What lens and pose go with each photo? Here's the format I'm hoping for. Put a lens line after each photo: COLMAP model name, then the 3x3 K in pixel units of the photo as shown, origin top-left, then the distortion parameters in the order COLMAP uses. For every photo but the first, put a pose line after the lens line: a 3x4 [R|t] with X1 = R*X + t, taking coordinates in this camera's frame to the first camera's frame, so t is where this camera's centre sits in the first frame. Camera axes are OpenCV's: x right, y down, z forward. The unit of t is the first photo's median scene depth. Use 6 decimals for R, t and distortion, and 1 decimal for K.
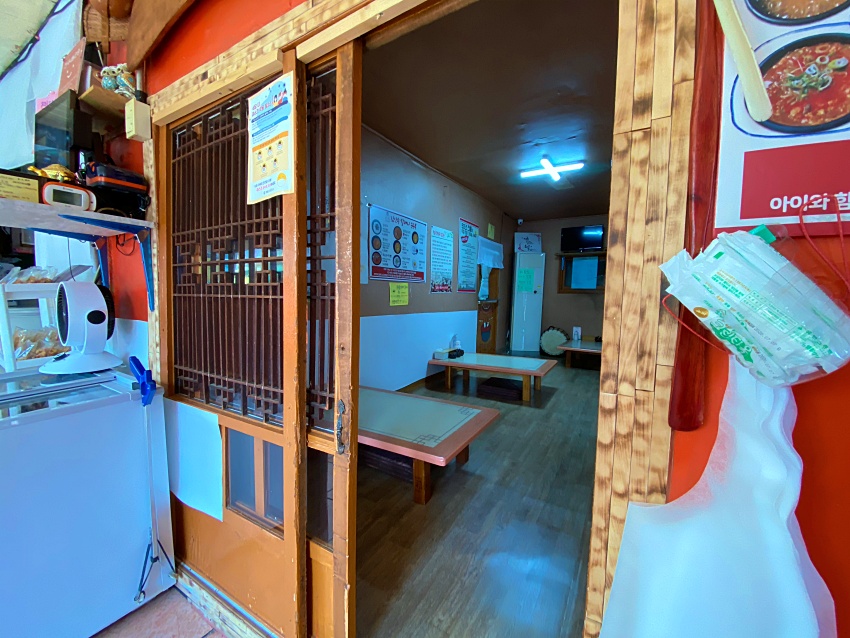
lens RADIAL K [[346.2, 0, 430.4], [0, 346.2, 315.7], [0, 0, 1]] dist [0.012945, -0.017371]
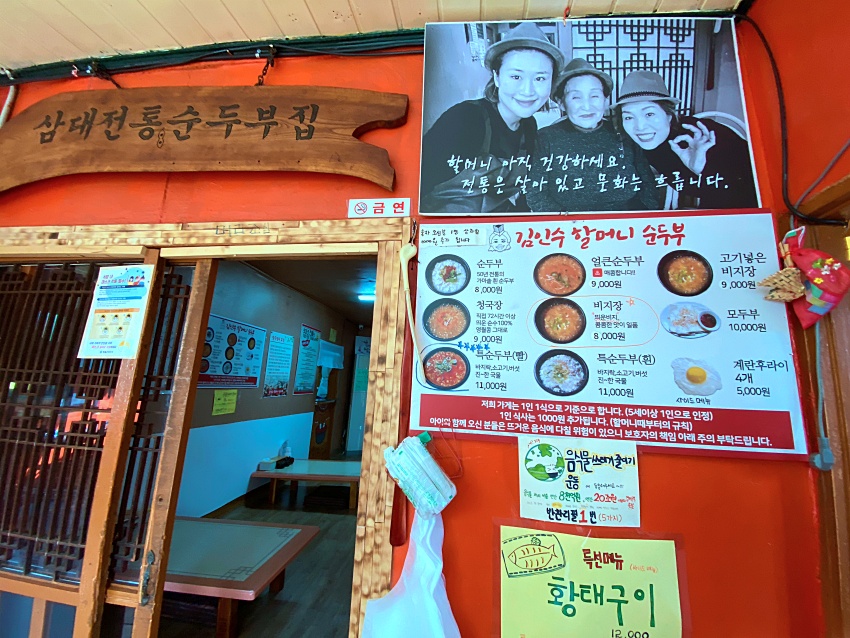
lens RADIAL K [[346.2, 0, 430.4], [0, 346.2, 315.7], [0, 0, 1]] dist [0.012945, -0.017371]
pose [[0.906465, 0.102063, 0.409761, 0.018676], [0.003251, 0.968637, -0.248459, -0.185258], [-0.422269, 0.226551, 0.877704, -0.451698]]
